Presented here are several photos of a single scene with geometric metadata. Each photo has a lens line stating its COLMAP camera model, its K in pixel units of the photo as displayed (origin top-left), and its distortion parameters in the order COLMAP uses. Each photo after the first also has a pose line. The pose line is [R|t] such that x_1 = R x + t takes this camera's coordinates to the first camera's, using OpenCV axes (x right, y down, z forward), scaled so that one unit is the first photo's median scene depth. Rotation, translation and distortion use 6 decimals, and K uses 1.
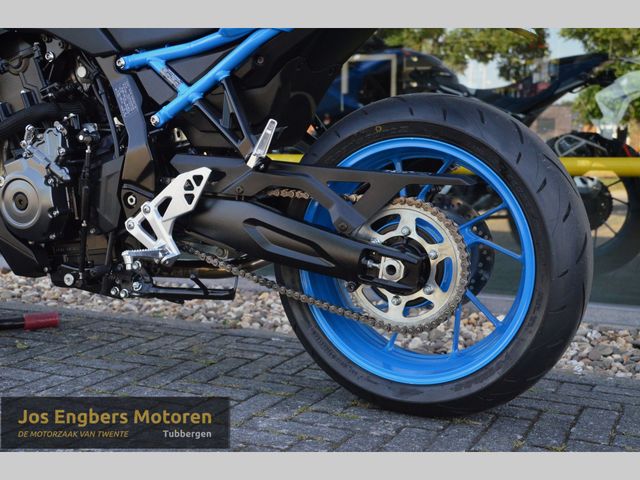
lens RADIAL K [[829.5, 0, 320.0], [0, 829.5, 240.0], [0, 0, 1]] dist [-0.007729, 0.764324]
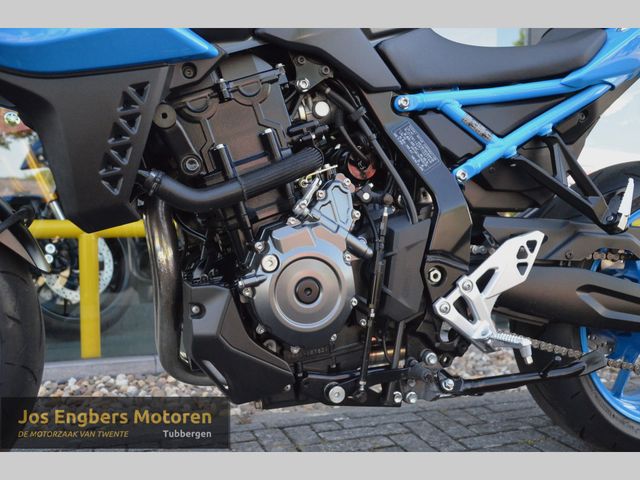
lens RADIAL K [[634.4, 0, 330.5], [0, 634.4, 246.1], [0, 0, 1]] dist [-0.035553, 0.019442]
pose [[0.715024, -0.039862, 0.697963, -0.709174], [0.085838, 0.995825, -0.031063, -0.065433], [-0.693811, 0.082122, 0.715460, 0.636025]]
